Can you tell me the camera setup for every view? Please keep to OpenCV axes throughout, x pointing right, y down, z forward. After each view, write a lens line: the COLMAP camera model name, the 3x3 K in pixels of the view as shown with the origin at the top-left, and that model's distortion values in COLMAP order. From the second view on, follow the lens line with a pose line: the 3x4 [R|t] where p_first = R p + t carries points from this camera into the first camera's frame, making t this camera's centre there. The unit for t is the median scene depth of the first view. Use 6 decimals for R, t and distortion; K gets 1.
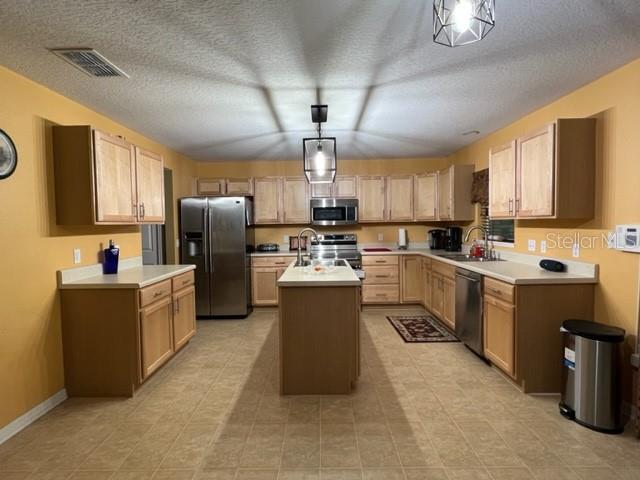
lens RADIAL K [[354.2, 0, 319.1], [0, 354.2, 239.7], [0, 0, 1]] dist [0.005431, -0.000367]
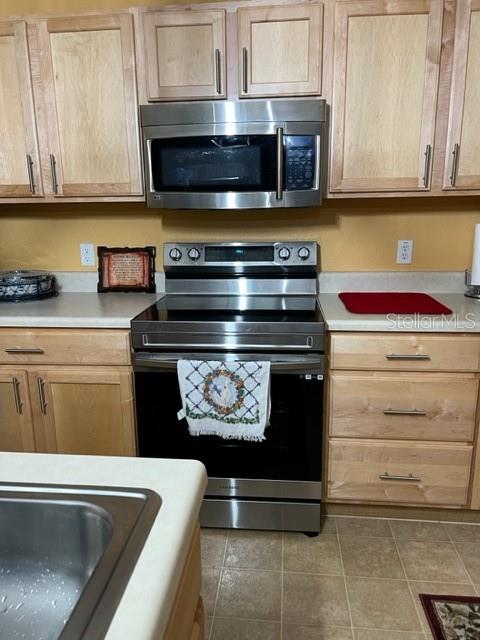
lens RADIAL K [[481.2, 0, 240.7], [0, 481.2, 326.2], [0, 0, 1]] dist [0.034515, -0.042978]
pose [[0.995099, 0.025637, -0.095506, 0.084051], [-0.006538, 0.980753, 0.195145, -0.025184], [0.098671, -0.193564, 0.976113, 0.624292]]
